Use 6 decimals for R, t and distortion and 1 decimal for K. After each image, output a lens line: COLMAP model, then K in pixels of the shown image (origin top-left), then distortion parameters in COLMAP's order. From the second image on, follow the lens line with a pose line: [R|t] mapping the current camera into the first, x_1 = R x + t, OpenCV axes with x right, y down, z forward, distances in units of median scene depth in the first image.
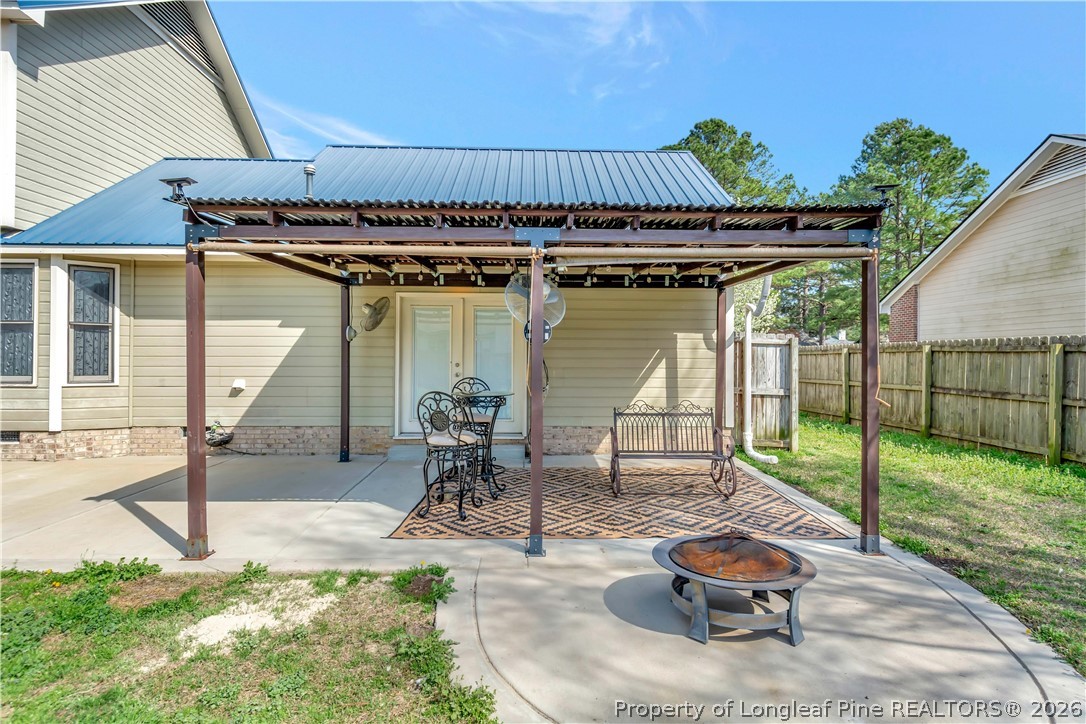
lens RADIAL K [[577.2, 0, 543.5], [0, 577.2, 357.1], [0, 0, 1]] dist [0.000193, 0.000304]
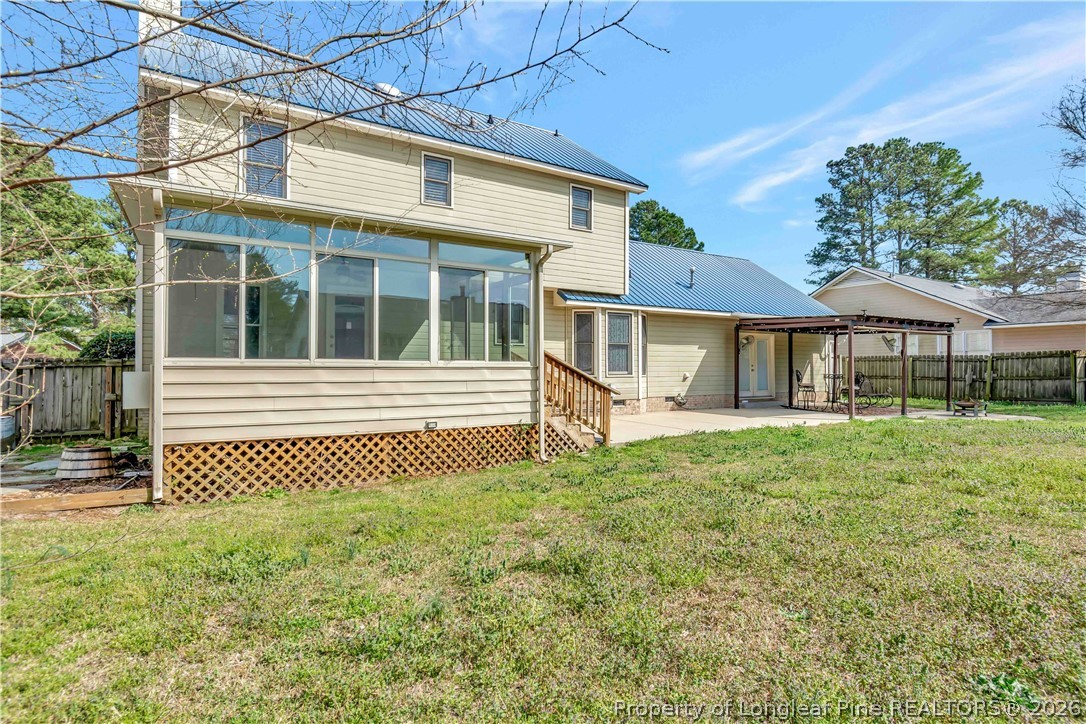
lens RADIAL K [[577.2, 0, 542.0], [0, 577.2, 361.4], [0, 0, 1]] dist [0.000193, 0.000304]
pose [[0.844768, 0.004594, 0.535113, -2.068577], [-0.004150, 0.999989, -0.002033, 0.004510], [-0.535116, -0.000503, 0.844778, -0.464963]]
